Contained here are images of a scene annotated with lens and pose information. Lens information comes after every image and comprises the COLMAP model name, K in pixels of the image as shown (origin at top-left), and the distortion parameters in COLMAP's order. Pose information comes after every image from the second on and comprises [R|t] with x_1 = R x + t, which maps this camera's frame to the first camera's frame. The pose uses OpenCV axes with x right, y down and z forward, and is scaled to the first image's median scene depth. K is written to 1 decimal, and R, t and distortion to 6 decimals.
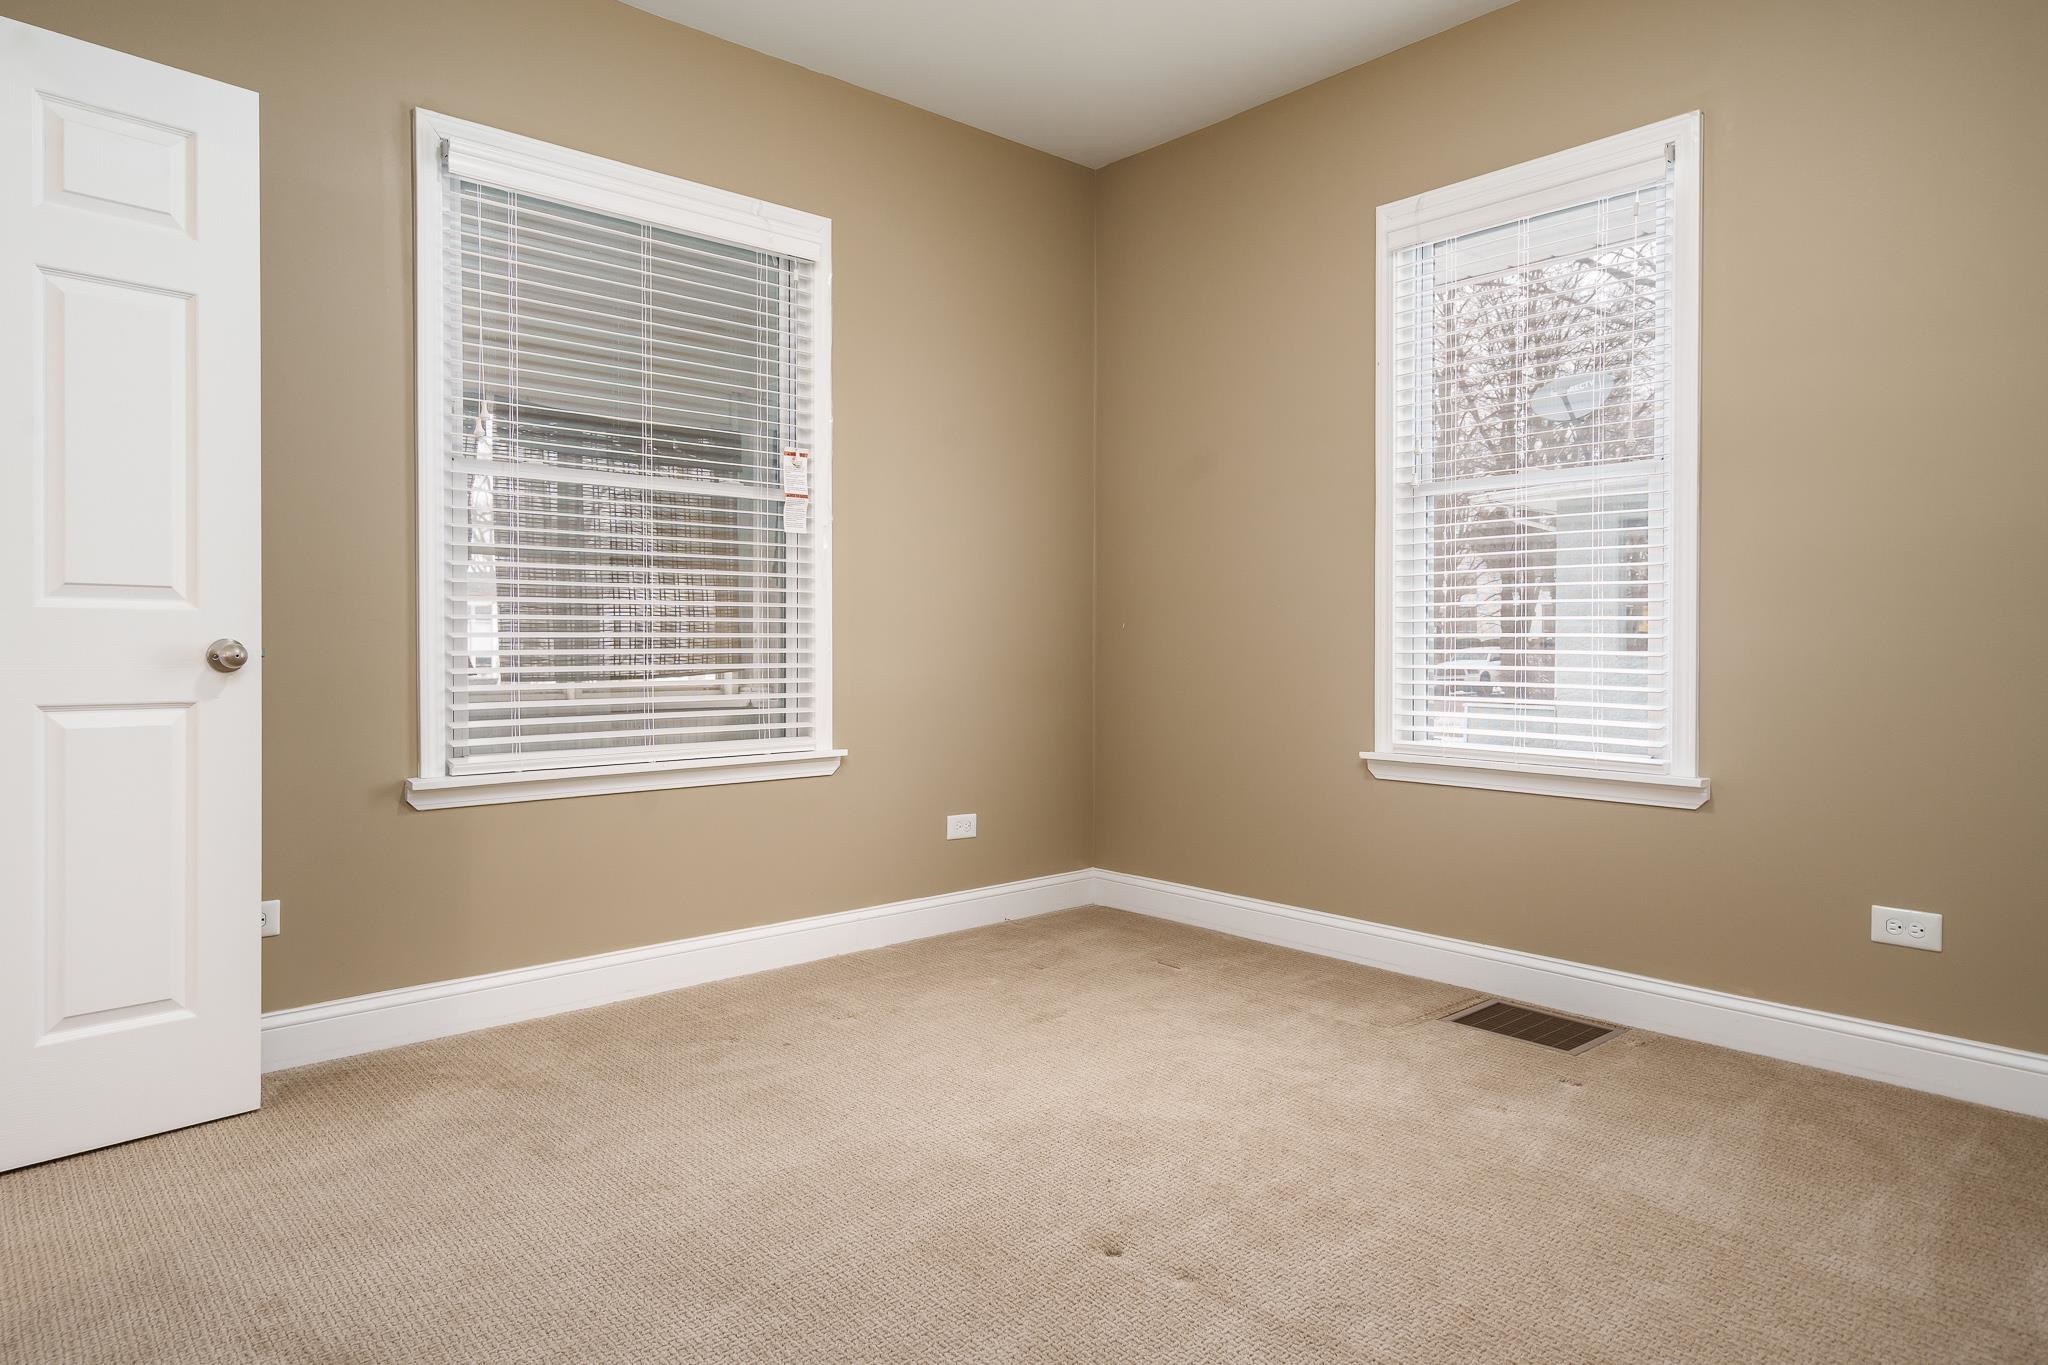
lens RADIAL K [[1219.5, 0, 1027.4], [0, 1219.5, 648.9], [0, 0, 1]] dist [0.003149, 0.000756]
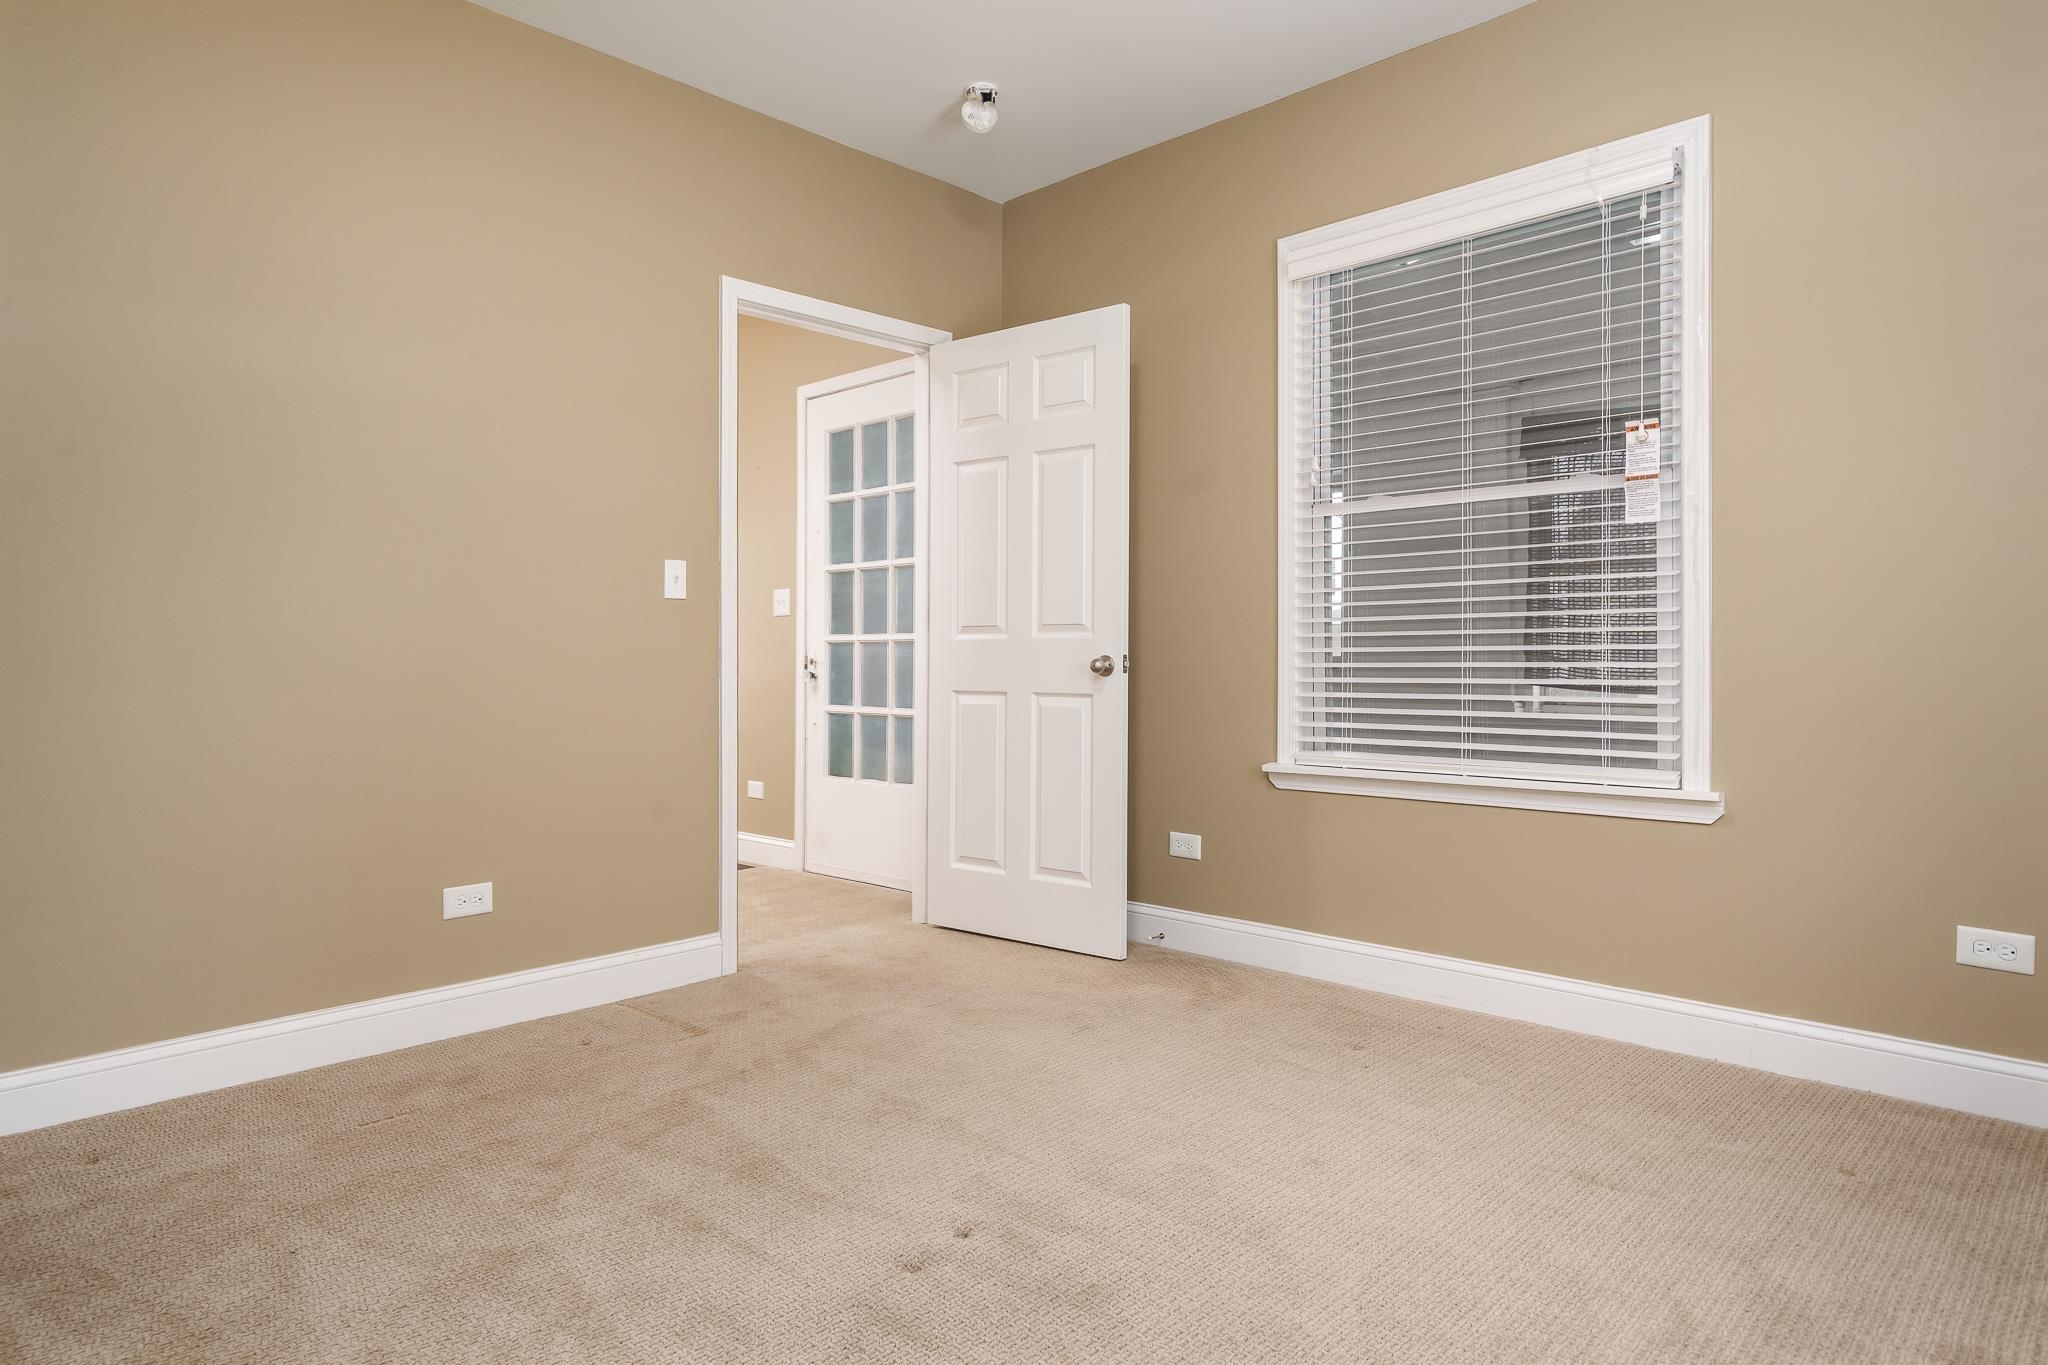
lens RADIAL K [[1171.0, 0, 1007.7], [0, 1171.0, 653.1], [0, 0, 1]] dist [-0.001645, 0.000796]
pose [[0.069132, -0.003569, -0.997601, 0.665382], [-0.000014, 0.999994, -0.003579, -0.004065], [0.997608, 0.000261, 0.069131, 0.596686]]
